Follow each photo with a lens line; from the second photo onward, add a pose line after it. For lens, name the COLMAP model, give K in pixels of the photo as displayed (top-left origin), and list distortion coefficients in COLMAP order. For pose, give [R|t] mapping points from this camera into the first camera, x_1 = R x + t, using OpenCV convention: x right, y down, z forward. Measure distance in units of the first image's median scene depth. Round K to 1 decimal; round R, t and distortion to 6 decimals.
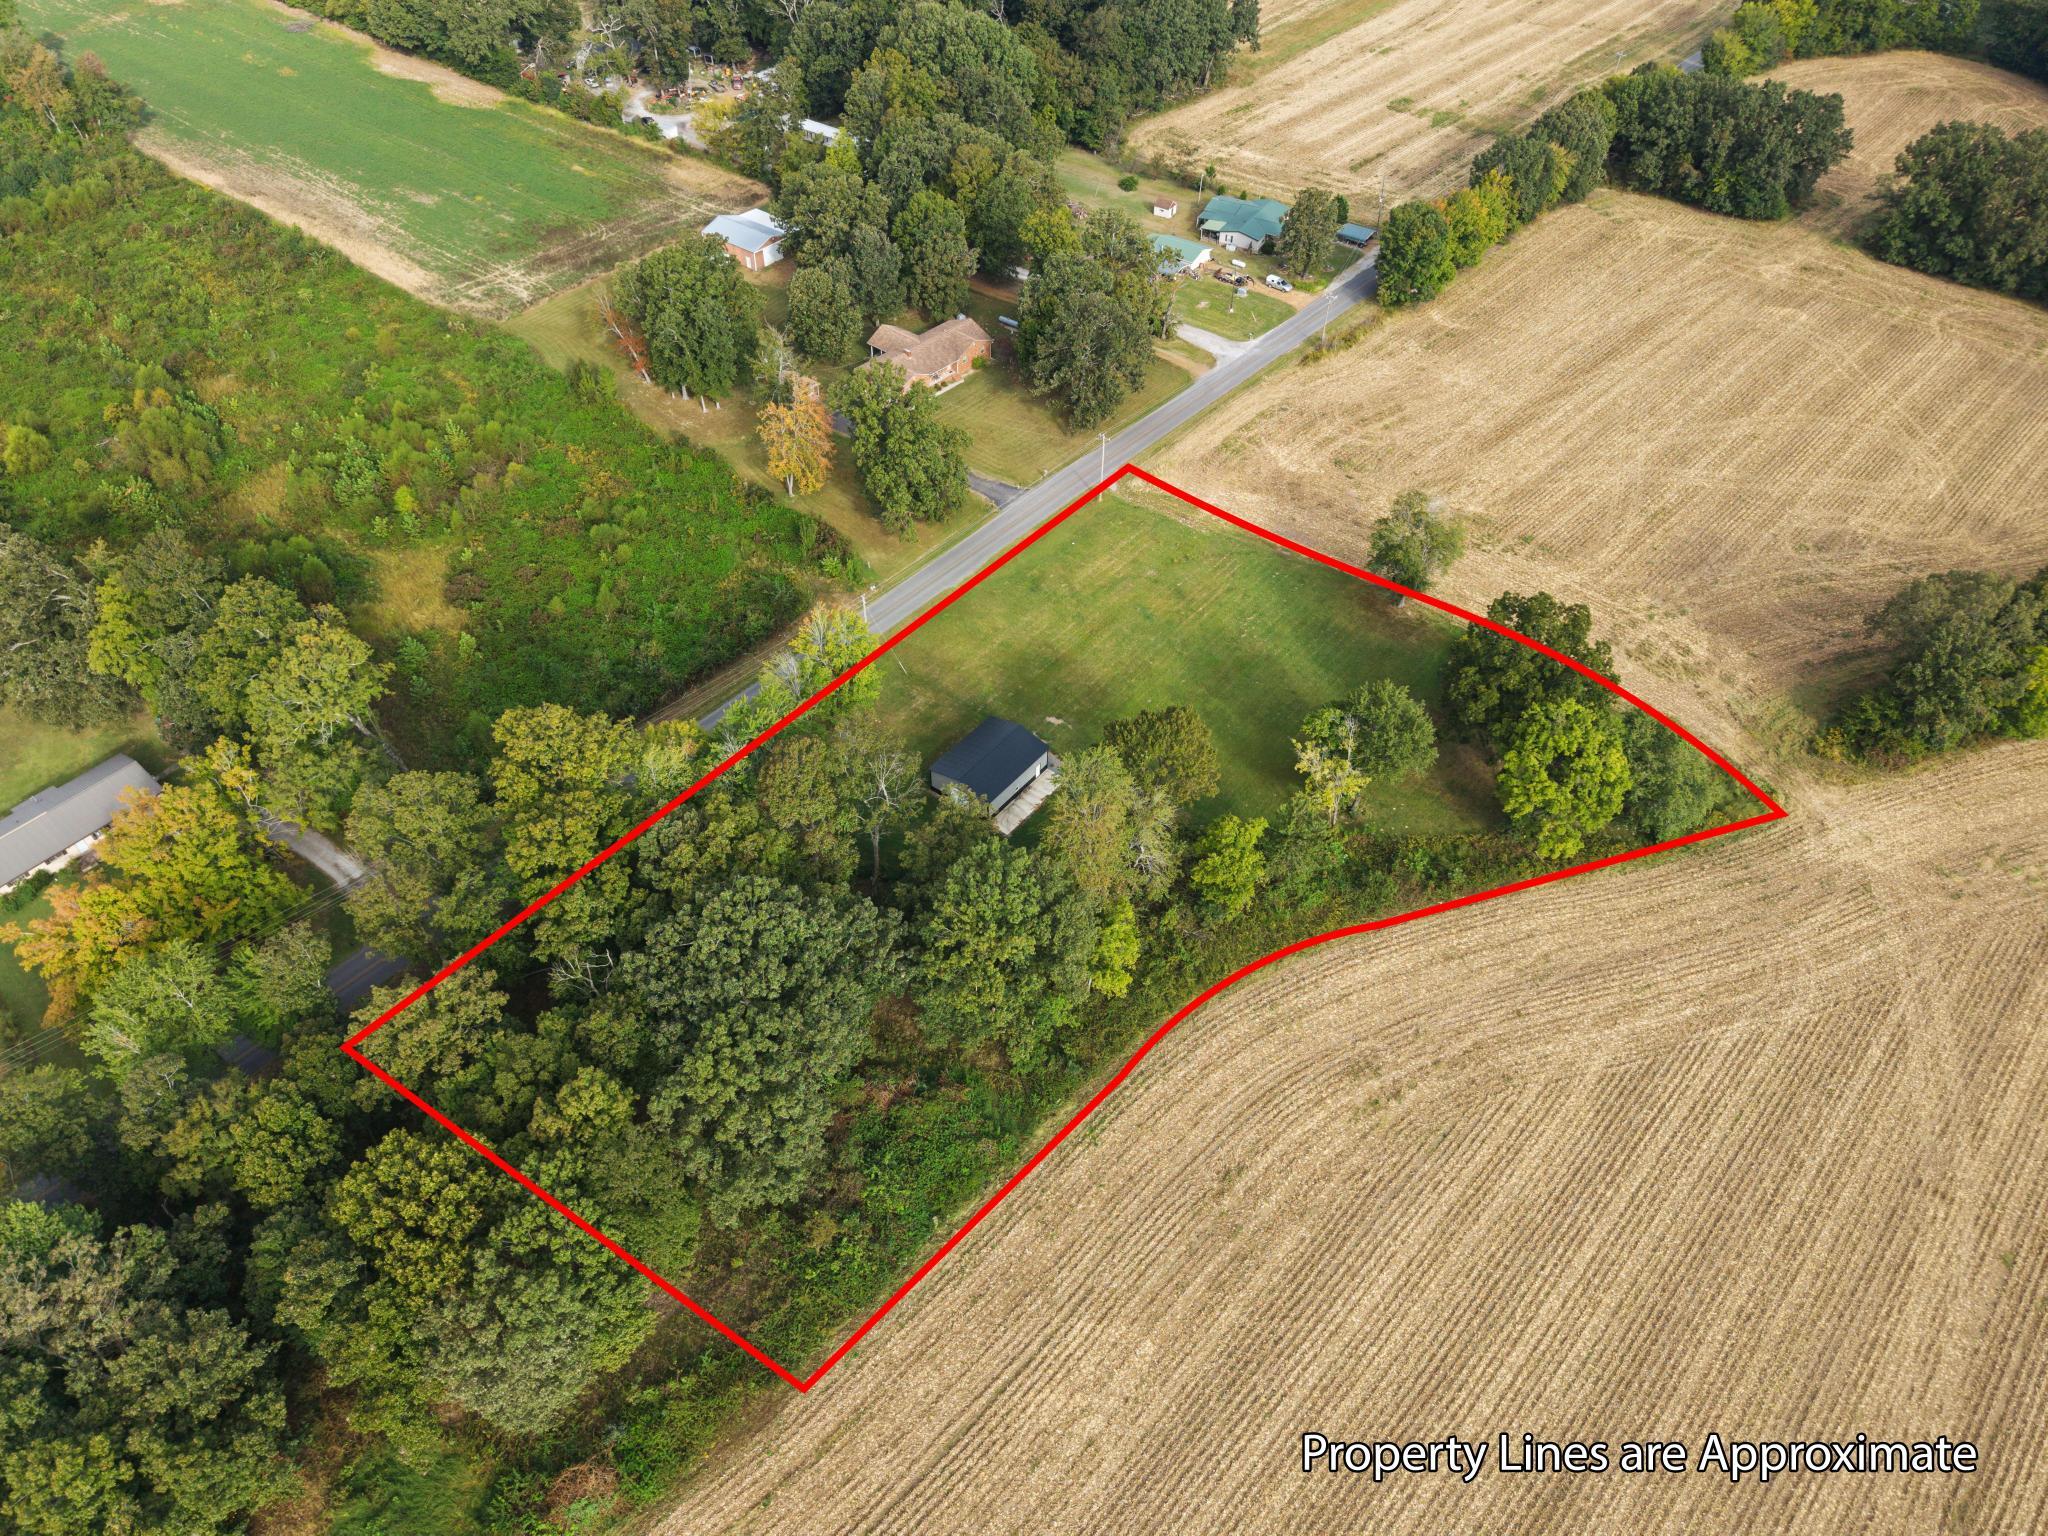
lens RADIAL K [[1351.9, 0, 1015.9], [0, 1351.9, 755.4], [0, 0, 1]] dist [0.006623, -0.003043]
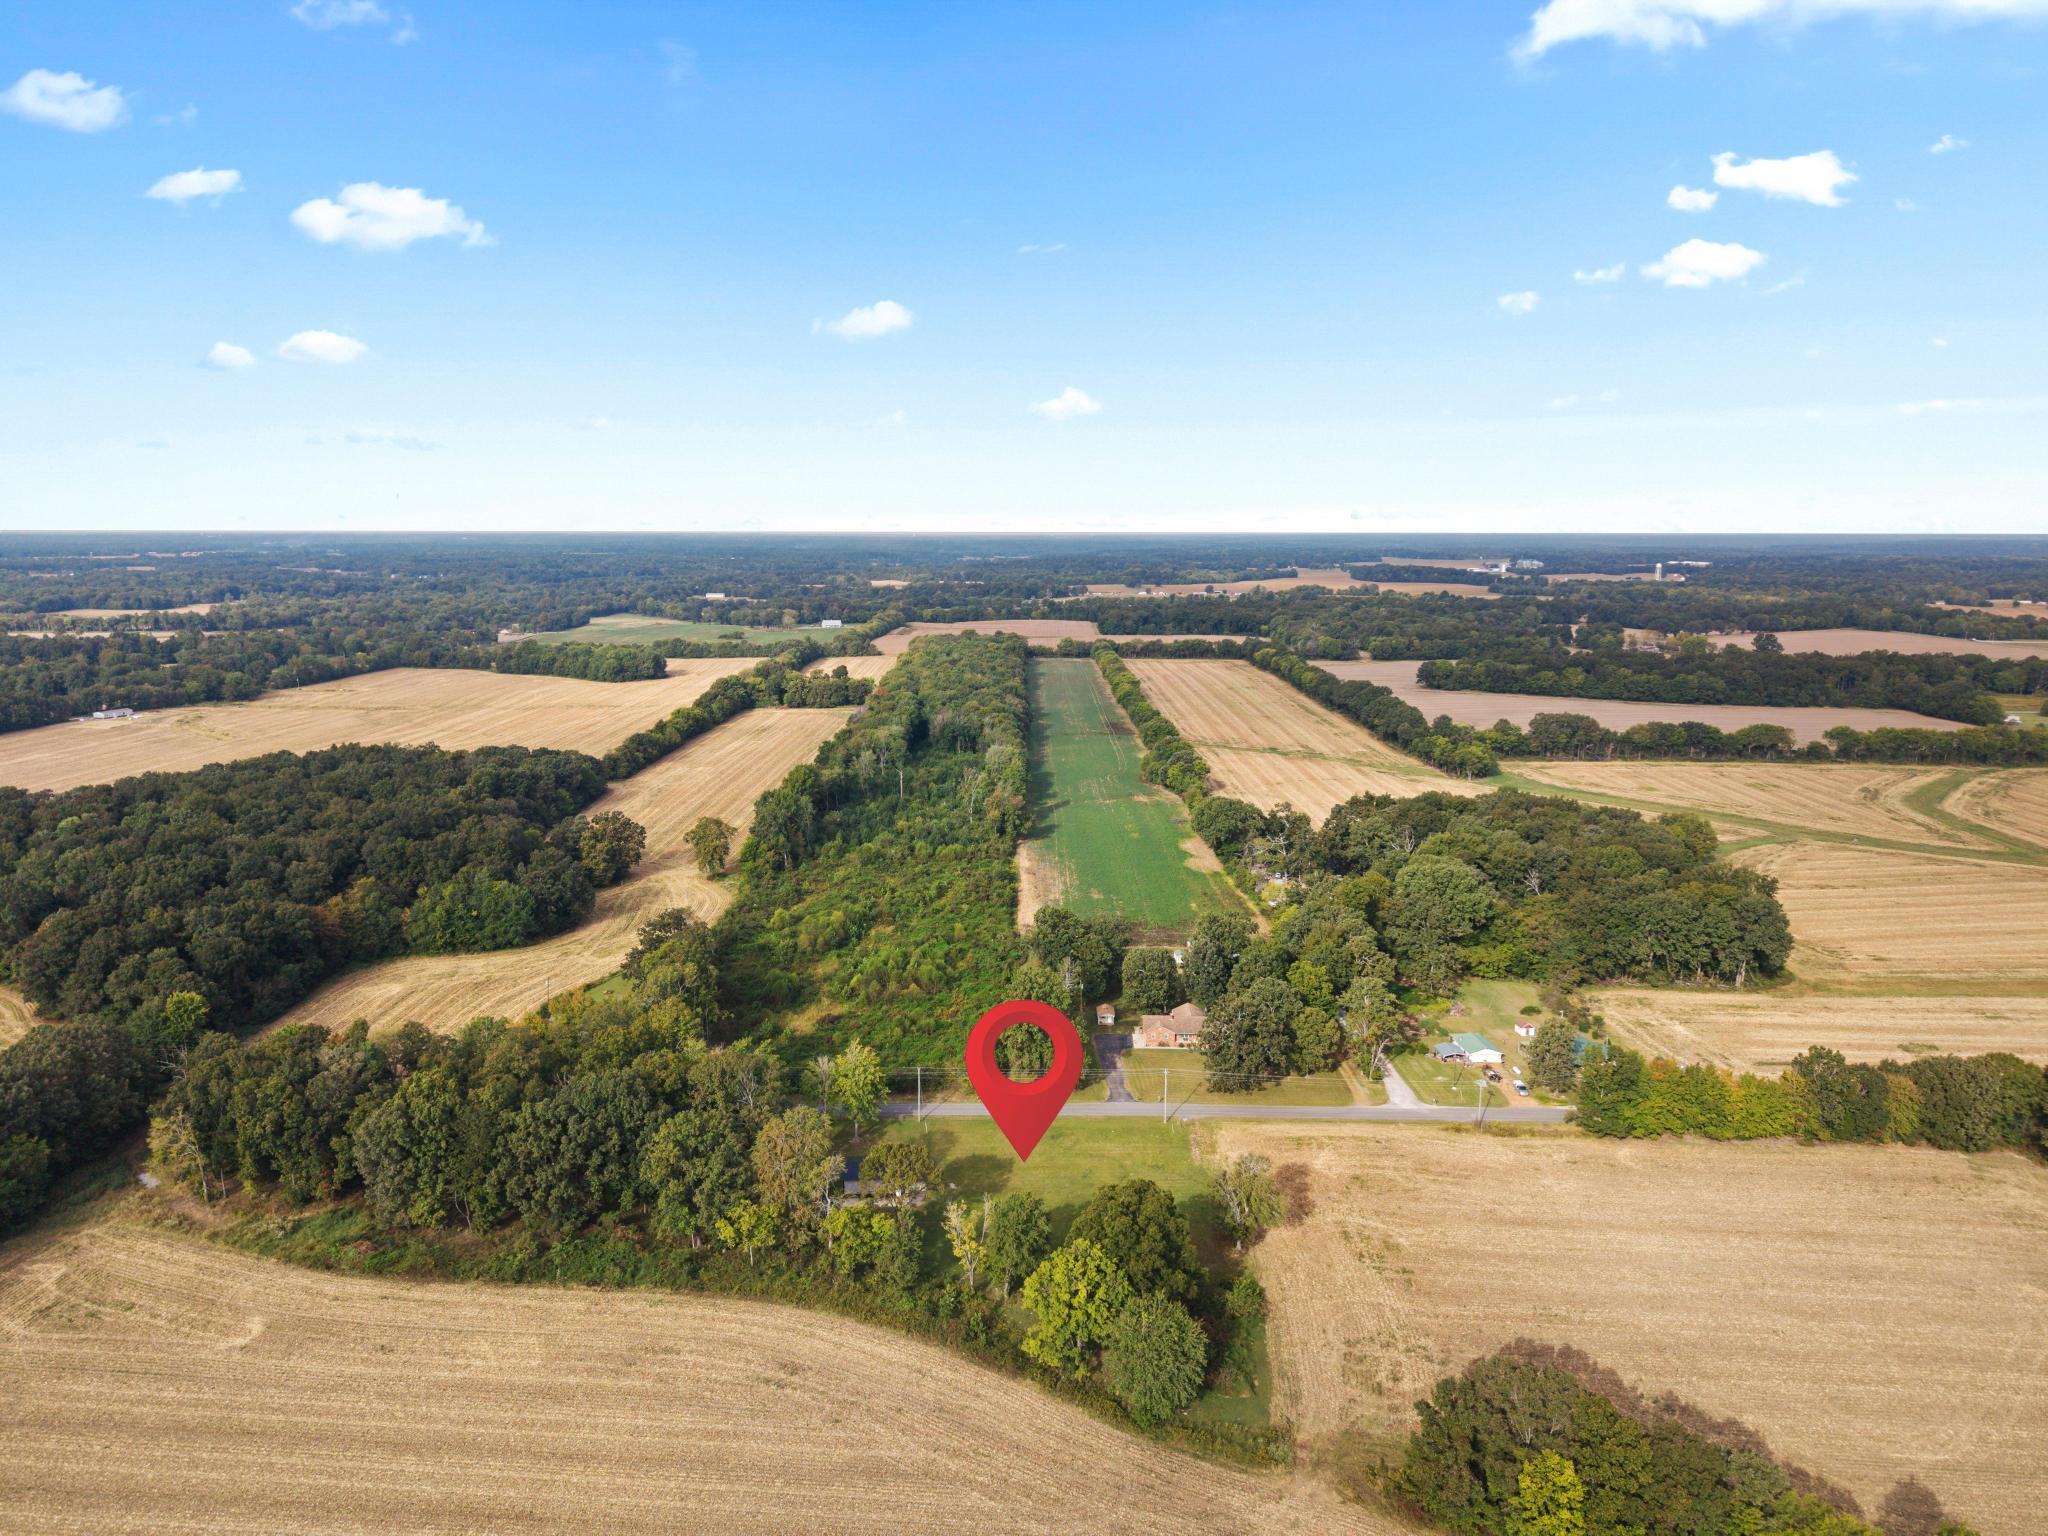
lens RADIAL K [[1351.9, 0, 1015.9], [0, 1351.9, 755.4], [0, 0, 1]] dist [0.006623, -0.003043]
pose [[0.632770, 0.115990, -0.765603, 0.748562], [-0.542423, 0.771999, -0.331353, 0.041945], [0.552611, 0.624951, 0.551413, -0.037667]]
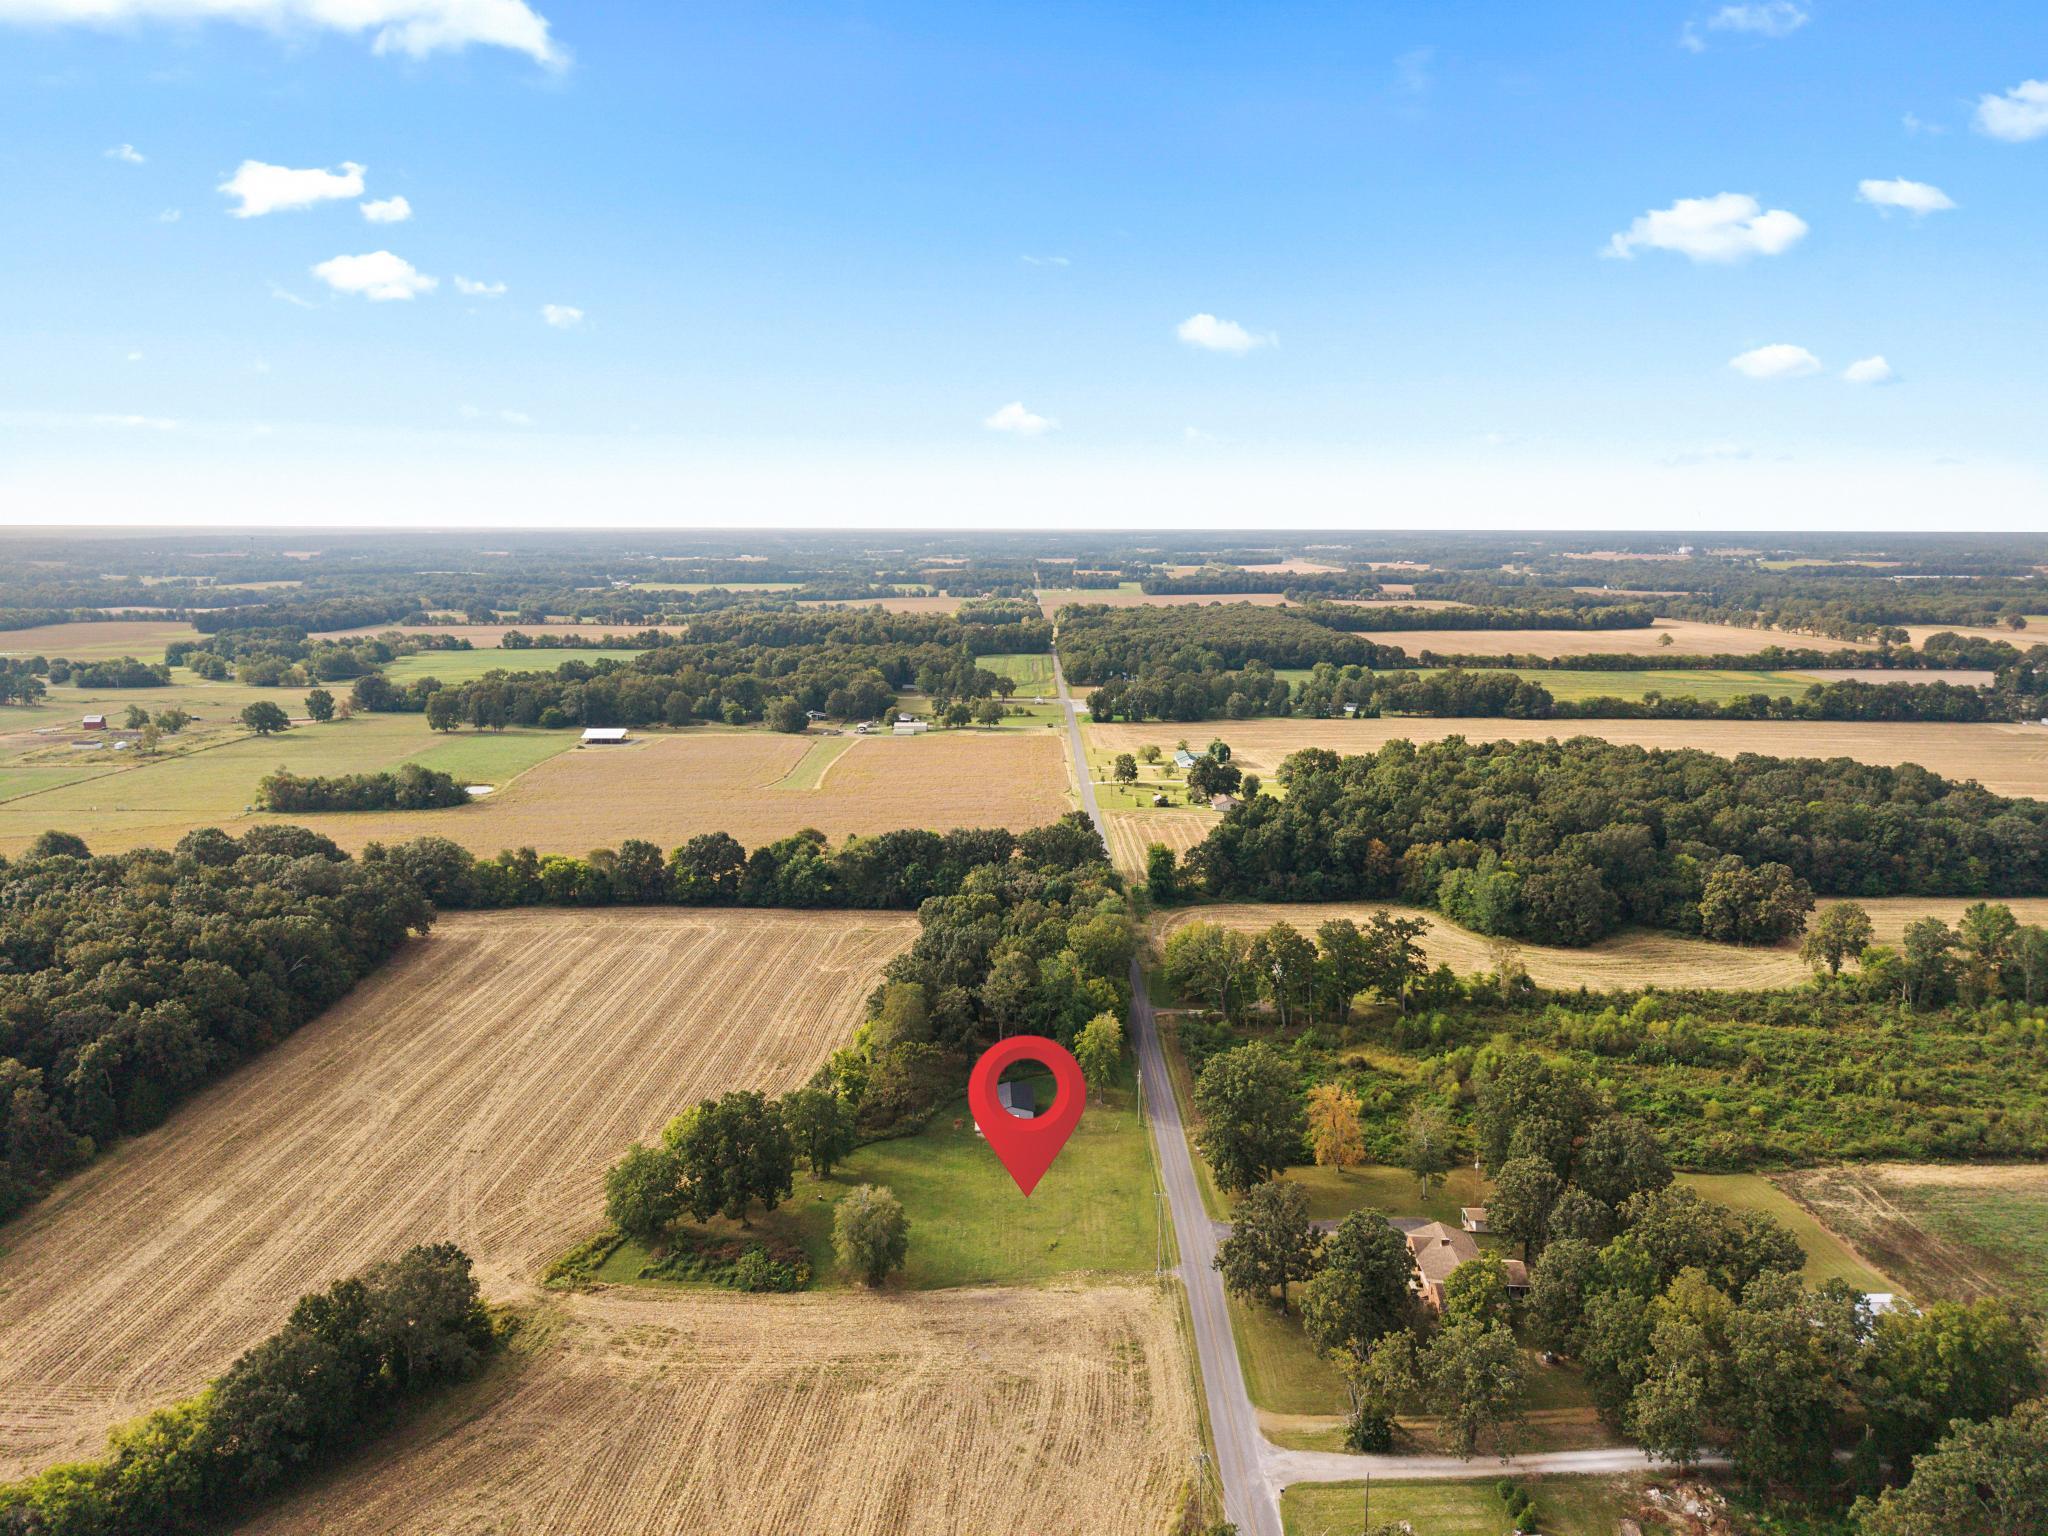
lens RADIAL K [[1351.9, 0, 1015.9], [0, 1351.9, 755.4], [0, 0, 1]] dist [0.006623, -0.003043]
pose [[-0.768164, 0.094809, -0.633195, 0.632221], [-0.459681, 0.606734, 0.648511, -0.857029], [0.445666, 0.789230, -0.422489, 0.860782]]
